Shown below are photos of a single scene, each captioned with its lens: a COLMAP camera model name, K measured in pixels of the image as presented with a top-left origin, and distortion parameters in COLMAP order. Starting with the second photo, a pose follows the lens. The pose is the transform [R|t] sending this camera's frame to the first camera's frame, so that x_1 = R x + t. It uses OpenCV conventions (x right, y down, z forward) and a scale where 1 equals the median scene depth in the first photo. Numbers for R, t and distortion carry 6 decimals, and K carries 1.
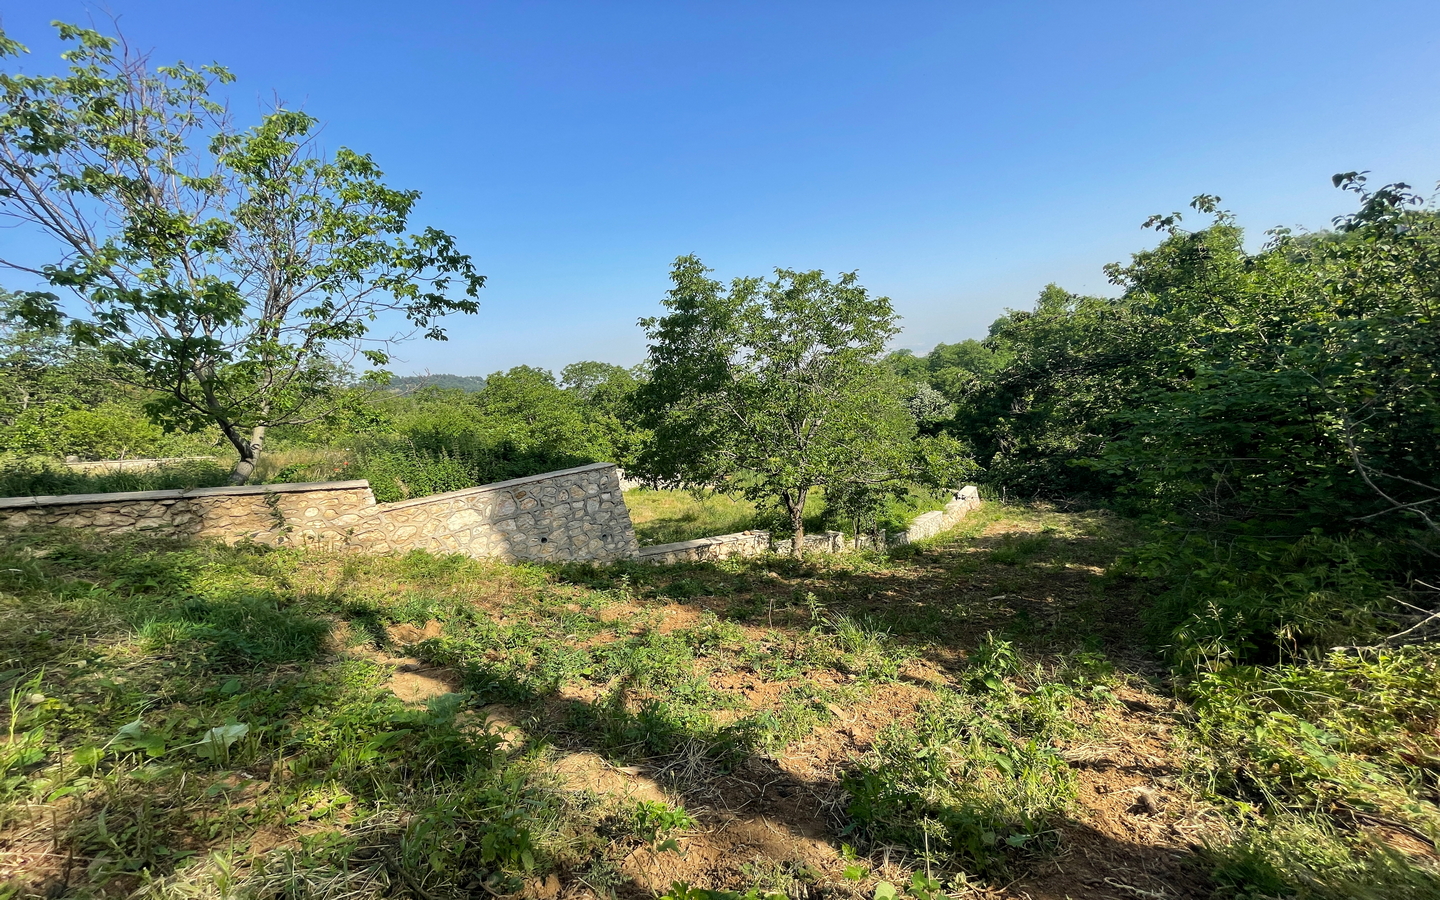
lens RADIAL K [[576.9, 0, 722.2], [0, 576.9, 452.5], [0, 0, 1]] dist [-0.009745, 0.000360]
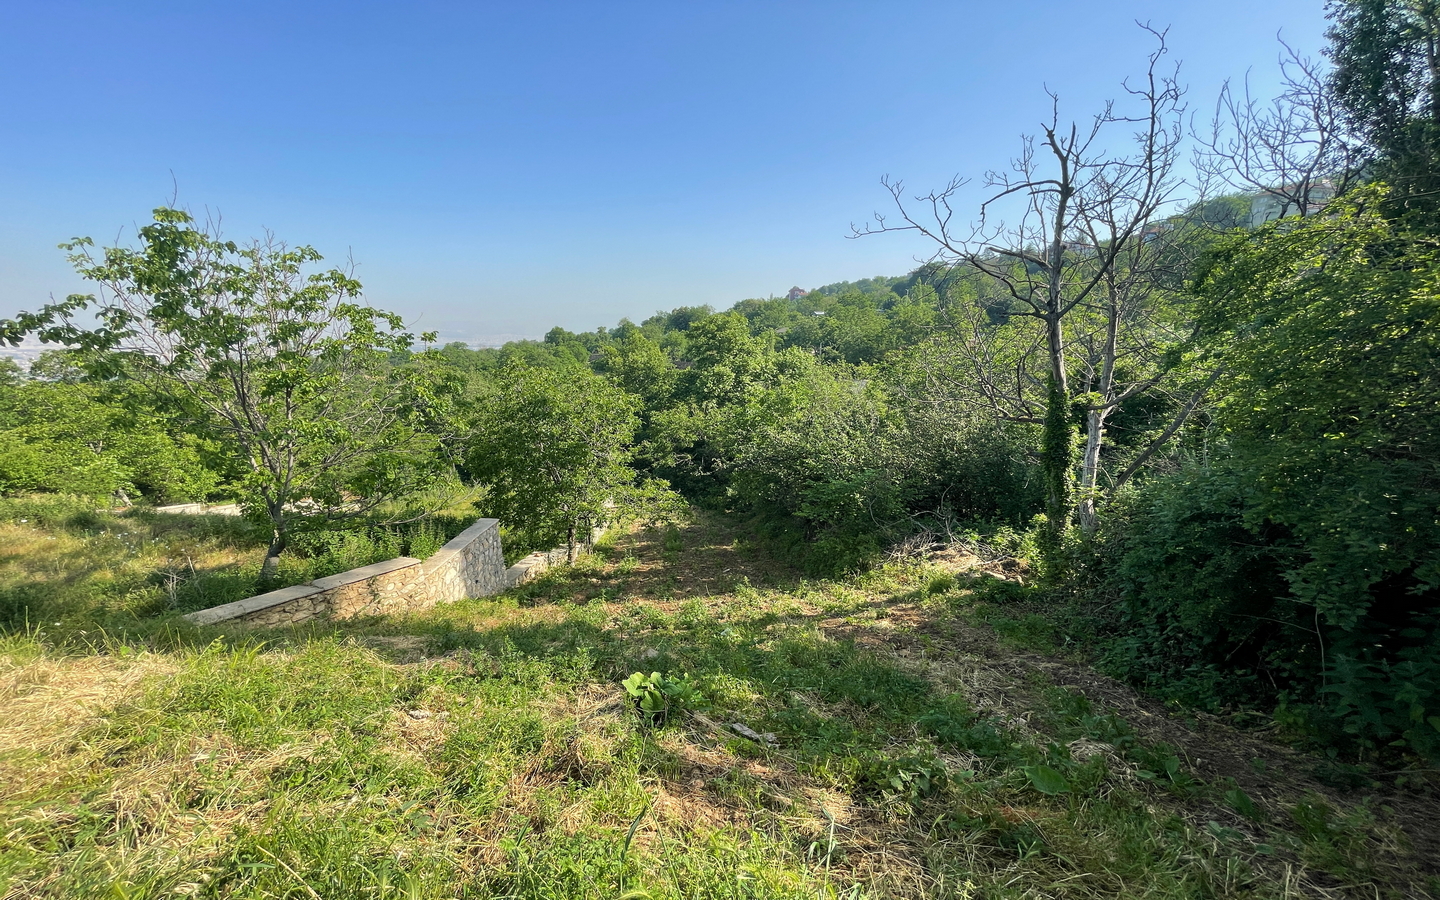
lens RADIAL K [[576.9, 0, 718.8], [0, 576.9, 444.9], [0, 0, 1]] dist [-0.009745, 0.000360]
pose [[0.735437, -0.014852, 0.677431, -0.631154], [0.014322, 0.999877, 0.006373, -0.139321], [-0.677442, 0.005016, 0.735559, -0.330705]]
